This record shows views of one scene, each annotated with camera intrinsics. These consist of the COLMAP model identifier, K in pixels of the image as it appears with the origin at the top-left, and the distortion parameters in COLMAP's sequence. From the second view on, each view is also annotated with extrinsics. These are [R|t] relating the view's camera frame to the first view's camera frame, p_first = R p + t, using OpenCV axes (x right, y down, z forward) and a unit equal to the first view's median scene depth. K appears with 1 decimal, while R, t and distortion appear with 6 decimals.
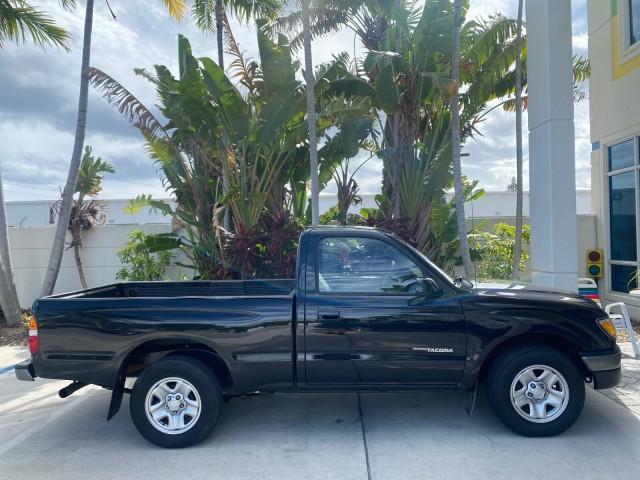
lens RADIAL K [[490.0, 0, 319.8], [0, 490.0, 236.3], [0, 0, 1]] dist [0.030868, -0.039251]
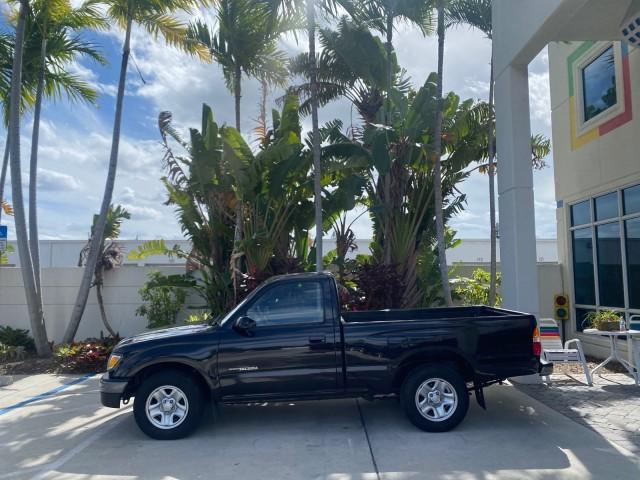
lens RADIAL K [[490.0, 0, 320.1], [0, 490.0, 235.8], [0, 0, 1]] dist [0.030868, -0.039251]
pose [[0.999489, 0.017507, 0.026726, -0.032542], [-0.015143, 0.996159, -0.086241, -0.001867], [-0.028133, 0.085793, 0.995916, -0.135316]]
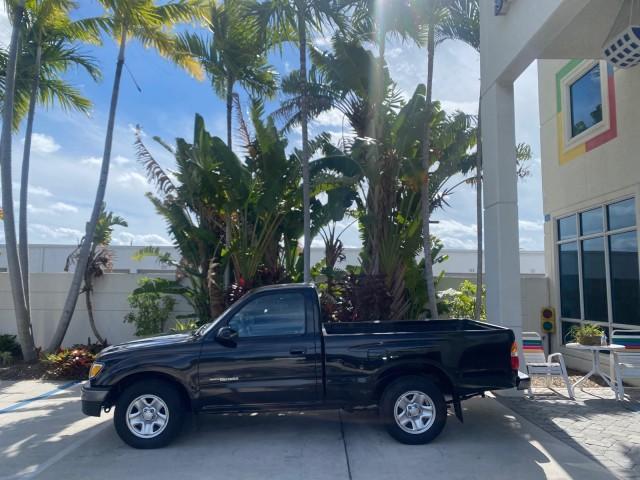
lens RADIAL K [[490.0, 0, 319.3], [0, 490.0, 234.4], [0, 0, 1]] dist [0.030868, -0.039251]
pose [[0.998874, 0.033793, 0.033287, -0.017646], [-0.030152, 0.994078, -0.104398, -0.007268], [-0.036618, 0.103277, 0.993978, -0.145427]]
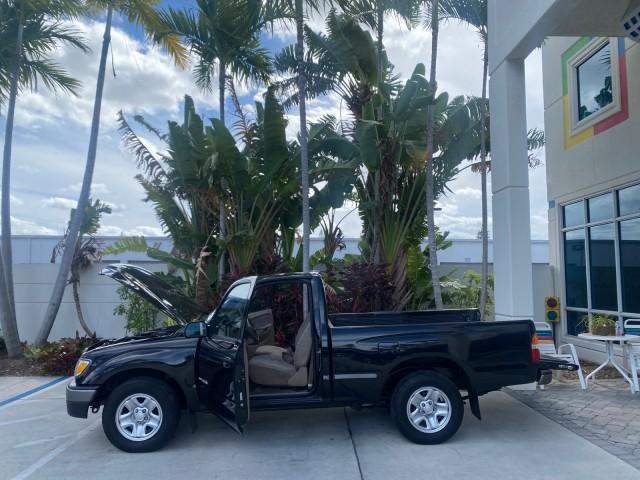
lens RADIAL K [[490.0, 0, 319.5], [0, 490.0, 235.0], [0, 0, 1]] dist [0.030868, -0.039251]
pose [[0.998240, 0.029088, 0.051679, -0.031371], [-0.024612, 0.996057, -0.085237, -0.004555], [-0.053955, 0.083815, 0.995020, -0.097967]]
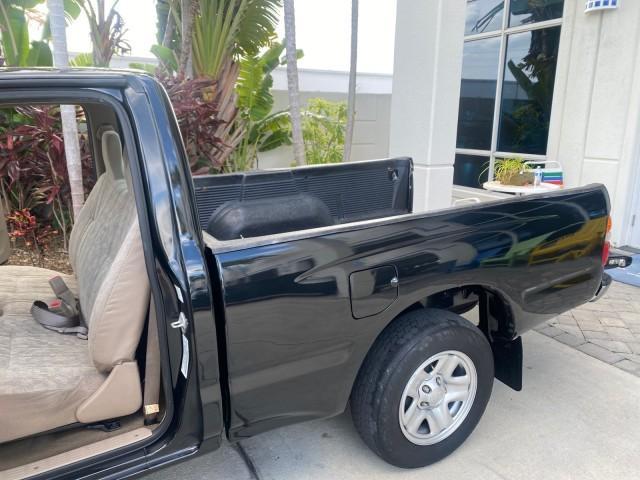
lens RADIAL K [[490.0, 0, 326.6], [0, 490.0, 238.1], [0, 0, 1]] dist [0.030868, -0.039251]
pose [[0.861751, -0.091824, 0.498952, -0.039303], [-0.033896, 0.970866, 0.237214, 0.004878], [-0.506198, -0.221332, 0.833532, 0.278482]]
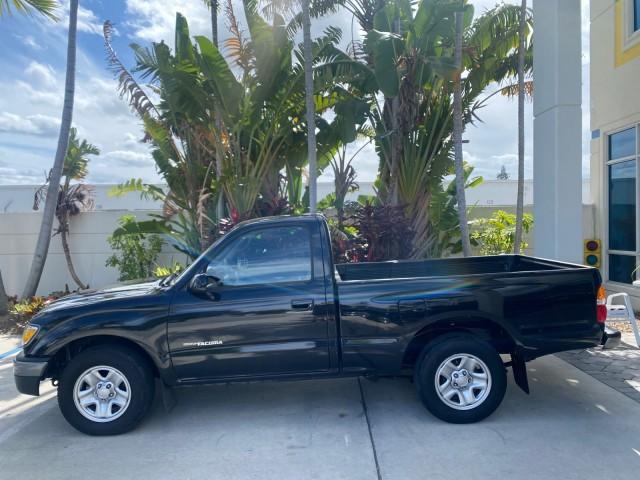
lens RADIAL K [[490.0, 0, 319.6], [0, 490.0, 236.5], [0, 0, 1]] dist [0.030868, -0.039251]
pose [[0.999741, 0.006891, 0.021676, -0.013743], [-0.007438, 0.999653, 0.025270, 0.000778], [-0.021494, -0.025424, 0.999446, 0.021700]]
